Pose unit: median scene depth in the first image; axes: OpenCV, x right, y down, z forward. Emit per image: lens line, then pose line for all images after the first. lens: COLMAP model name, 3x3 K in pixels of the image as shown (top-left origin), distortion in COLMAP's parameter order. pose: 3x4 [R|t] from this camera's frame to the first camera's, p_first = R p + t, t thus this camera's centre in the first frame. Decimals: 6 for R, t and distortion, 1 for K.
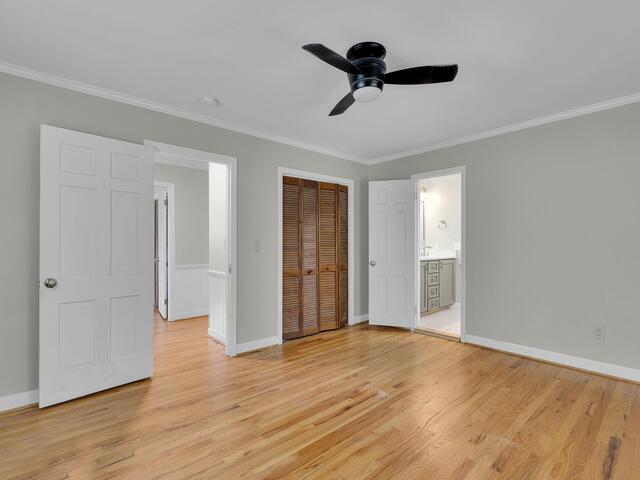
lens RADIAL K [[321.3, 0, 318.7], [0, 321.3, 242.5], [0, 0, 1]] dist [-0.007393, 0.001154]
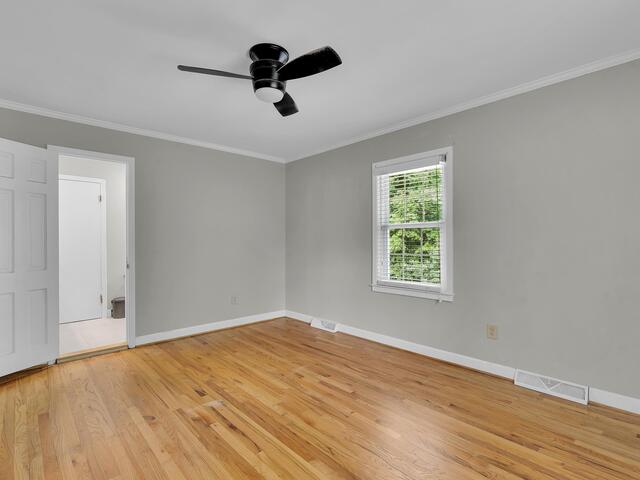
lens RADIAL K [[321.3, 0, 318.3], [0, 321.3, 239.3], [0, 0, 1]] dist [-0.007393, 0.001154]
pose [[-0.026135, 0.003929, 0.999651, -0.706197], [0.001079, 0.999992, -0.003902, 0.003344], [-0.999658, 0.000976, -0.026139, 0.696359]]
